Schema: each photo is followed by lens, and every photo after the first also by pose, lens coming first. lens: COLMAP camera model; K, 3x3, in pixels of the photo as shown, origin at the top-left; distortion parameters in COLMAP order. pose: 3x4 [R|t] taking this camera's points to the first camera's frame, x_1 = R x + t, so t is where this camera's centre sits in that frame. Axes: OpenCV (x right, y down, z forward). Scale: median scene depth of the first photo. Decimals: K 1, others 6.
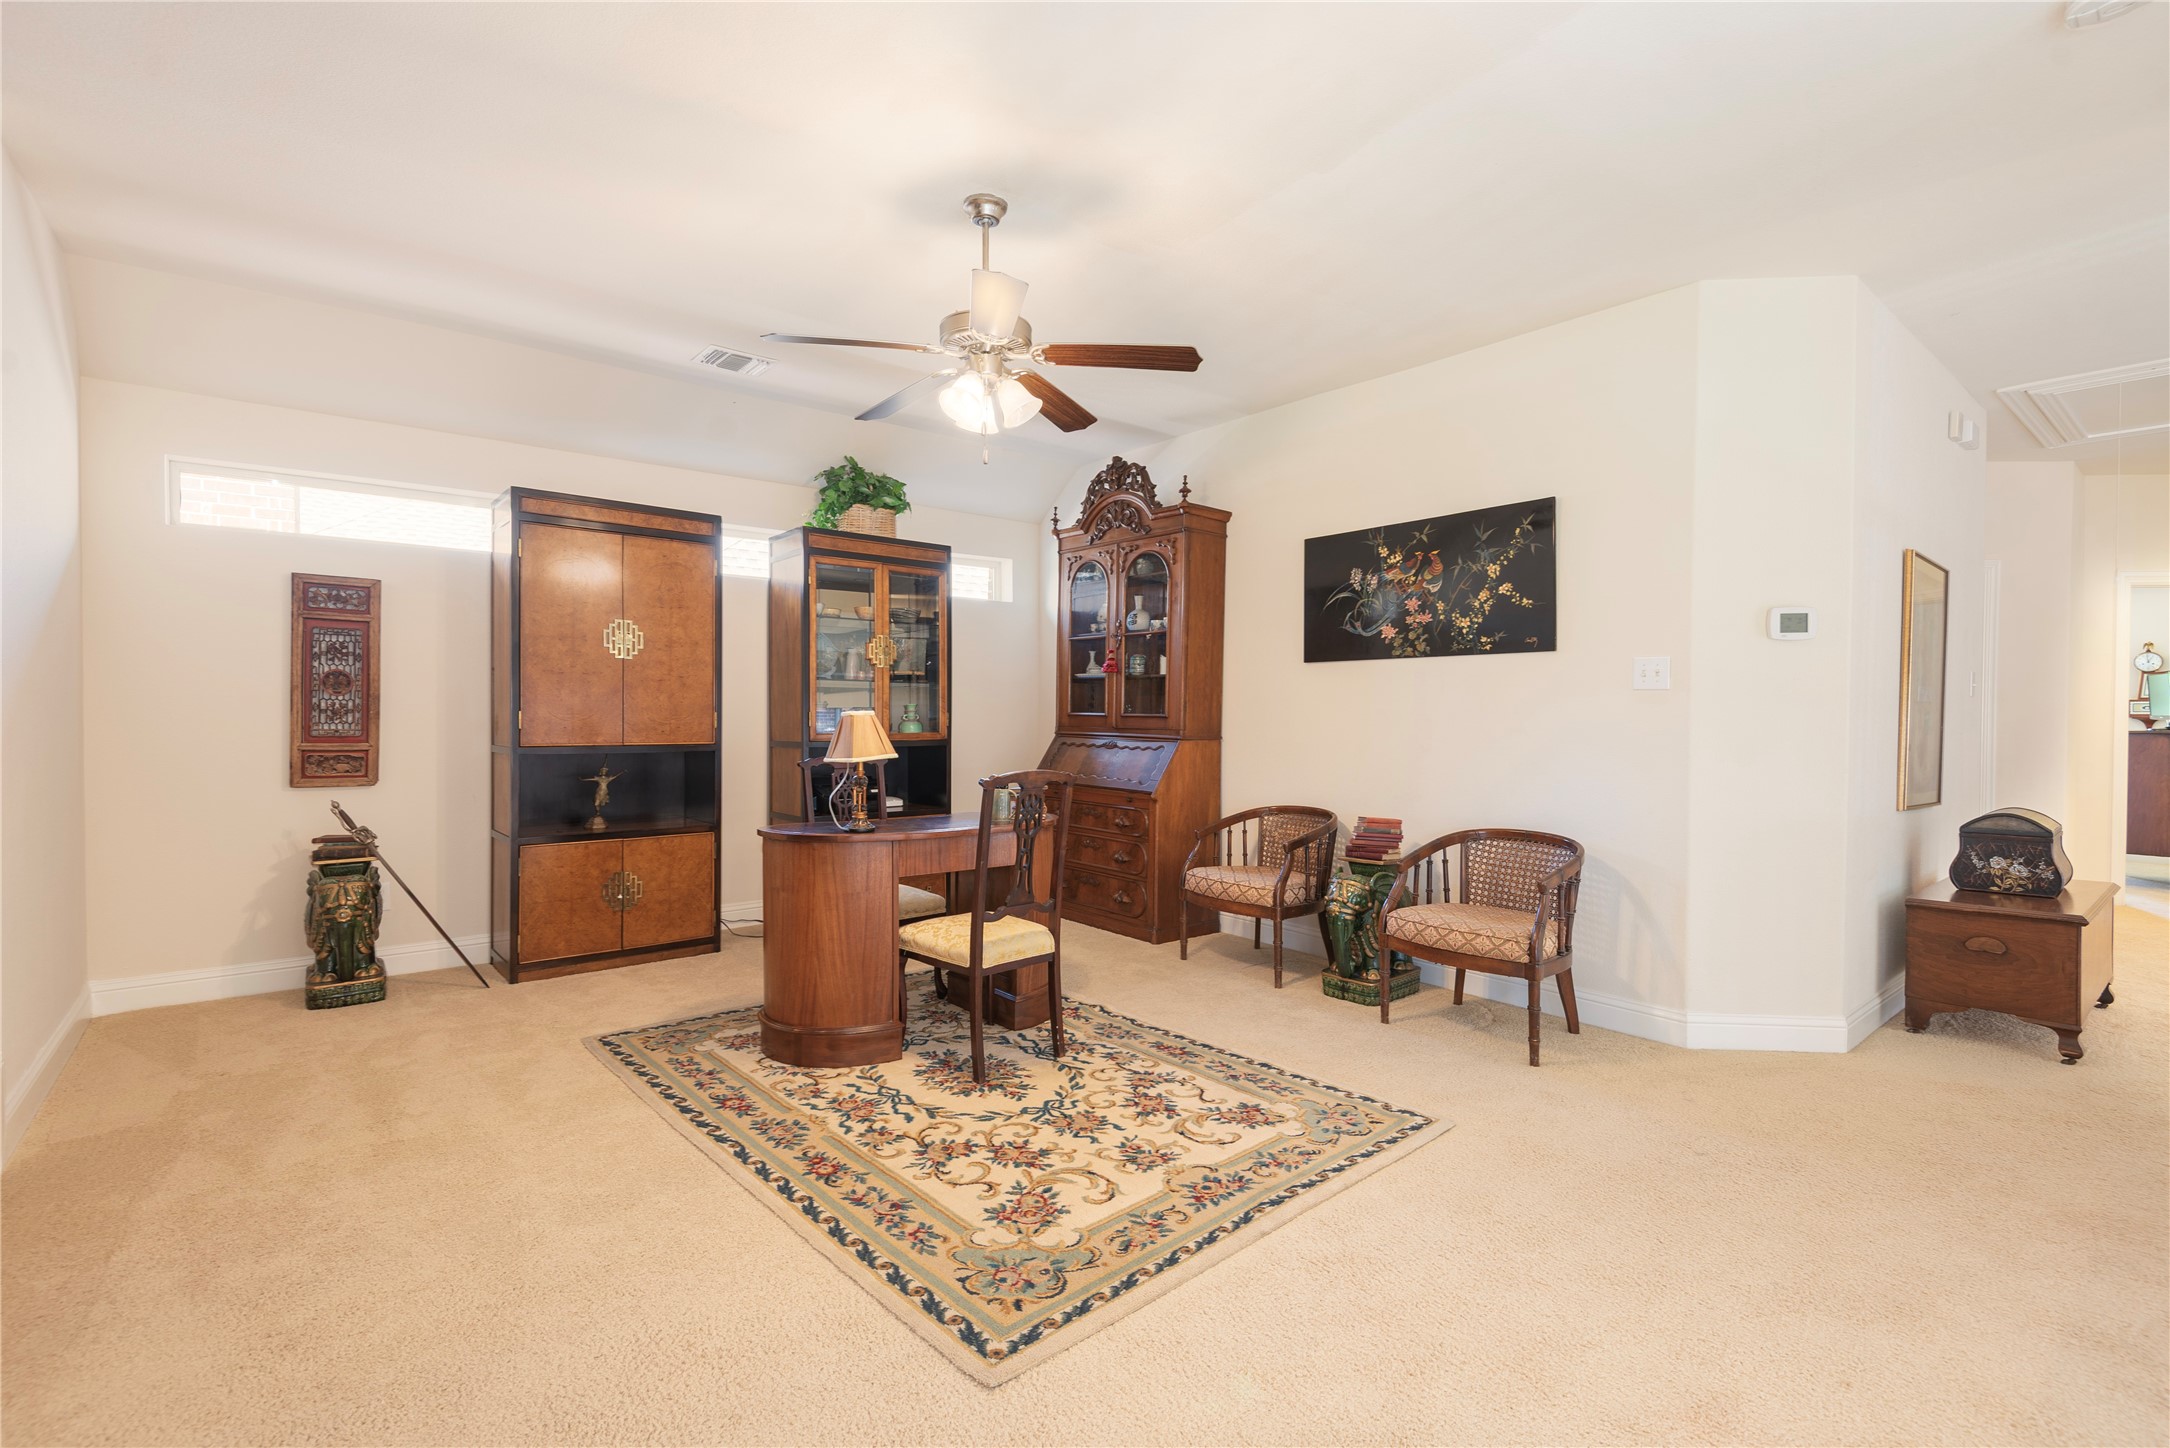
lens RADIAL K [[984.1, 0, 1080.0], [0, 984.1, 718.8], [0, 0, 1]] dist [0.025176, -0.013206]
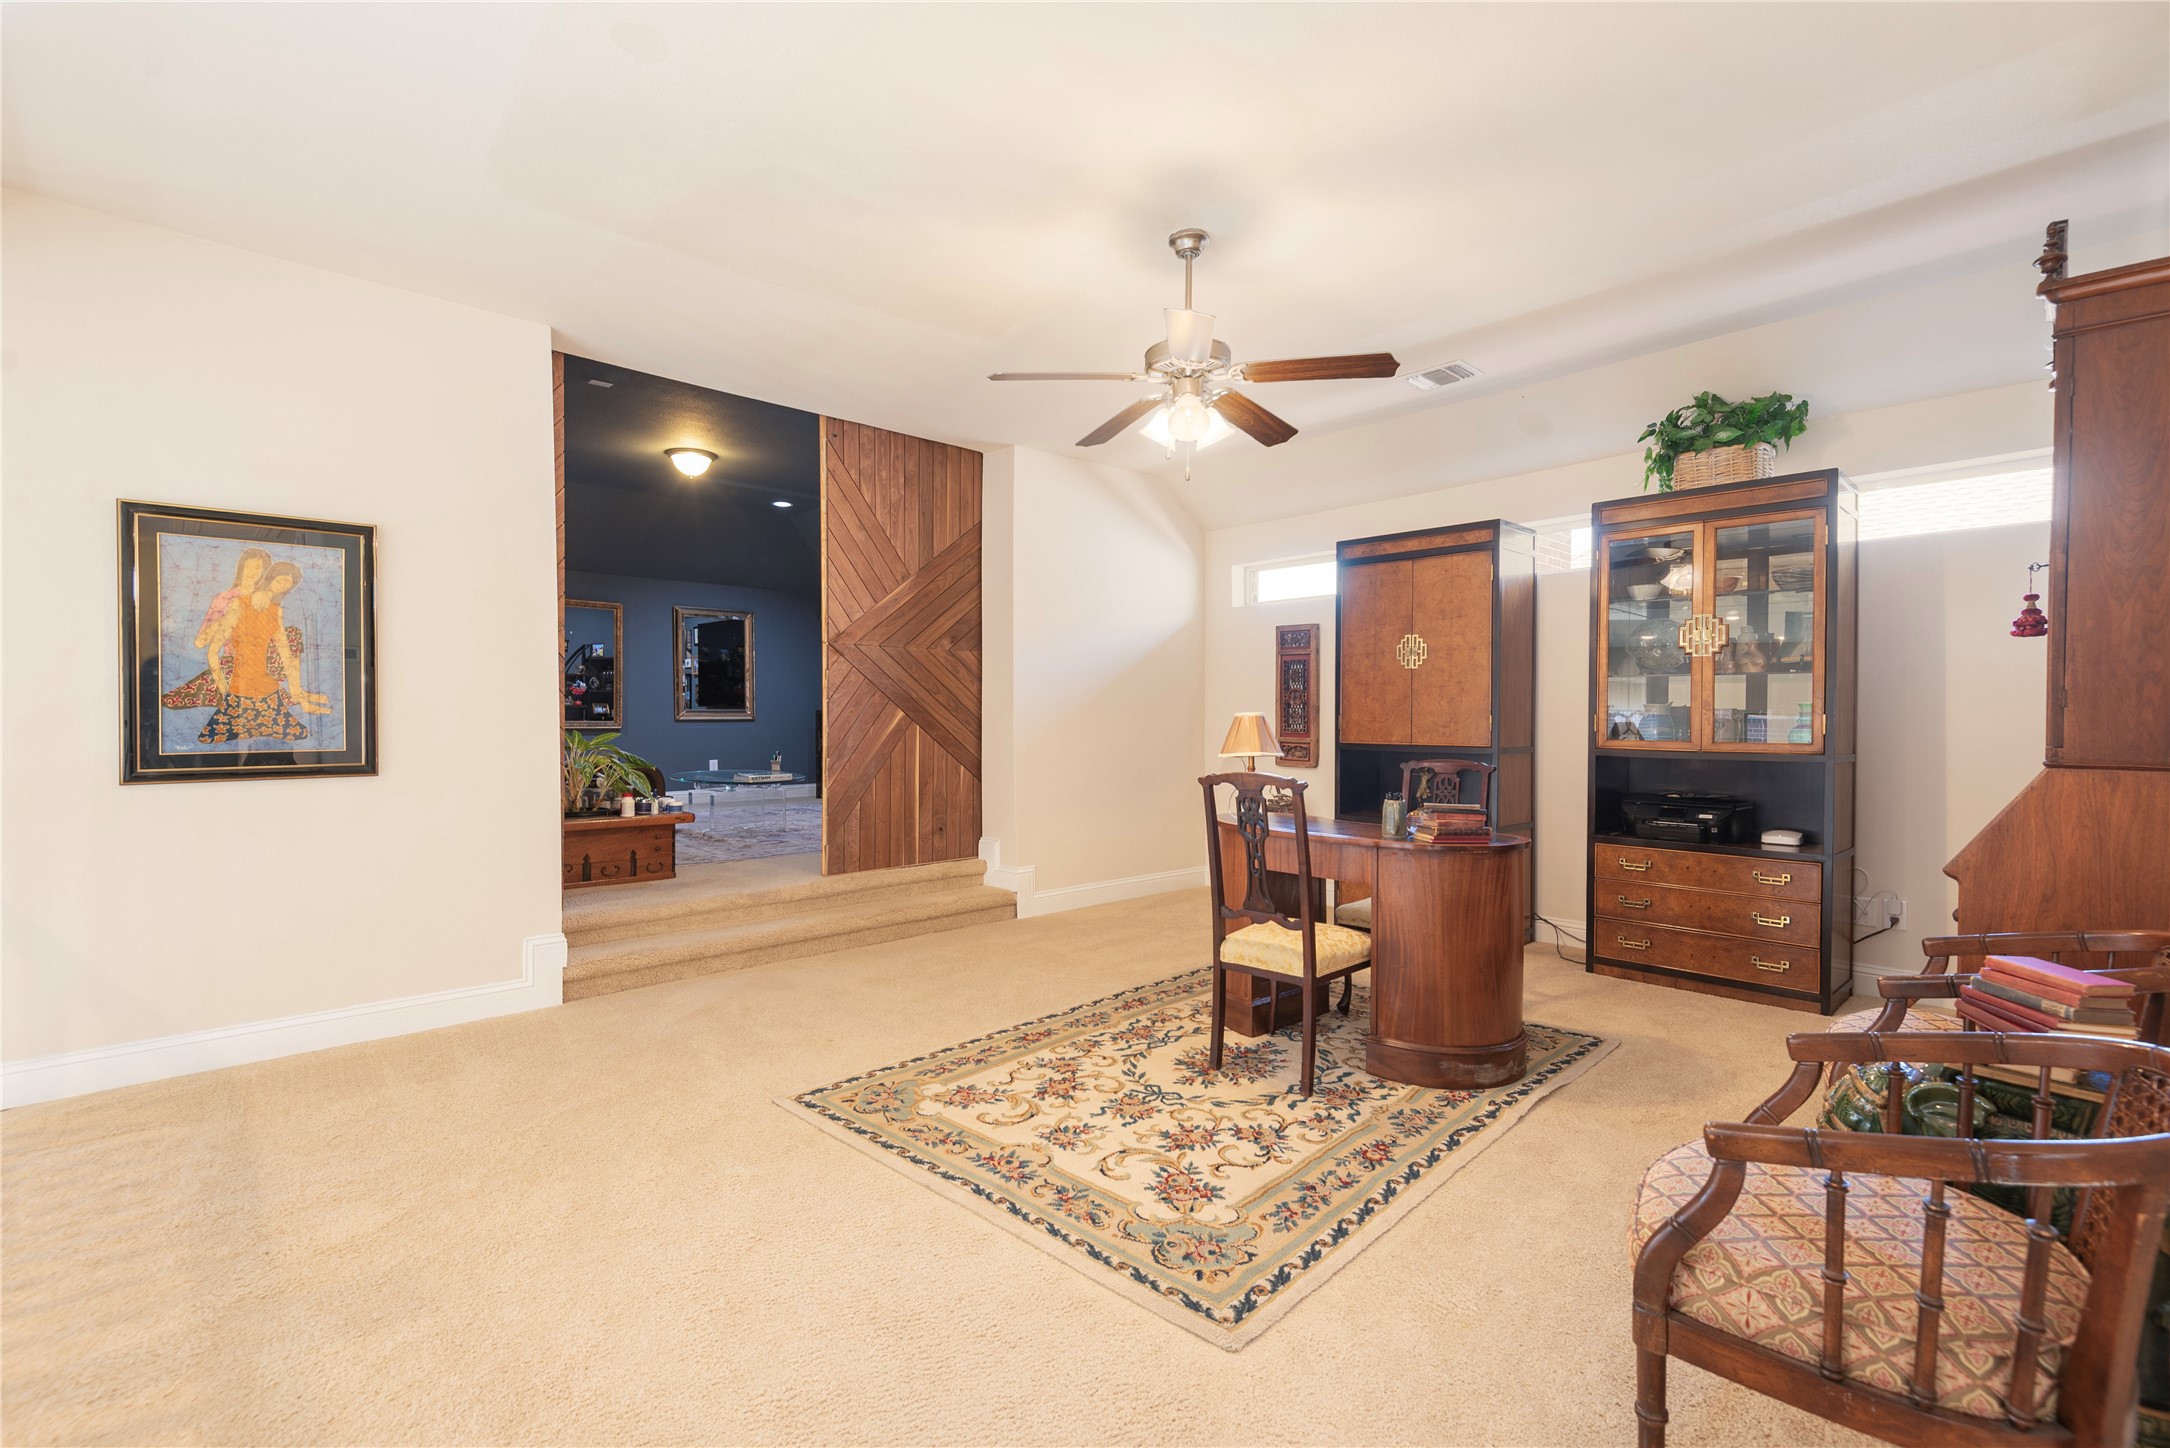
lens RADIAL K [[984.1, 0, 1079.8], [0, 984.1, 728.0], [0, 0, 1]] dist [0.025176, -0.013206]
pose [[0.061966, 0.007881, -0.998047, 0.993513], [-0.008903, 0.999933, 0.007343, 0.003483], [0.998039, 0.008431, 0.062032, 0.848855]]
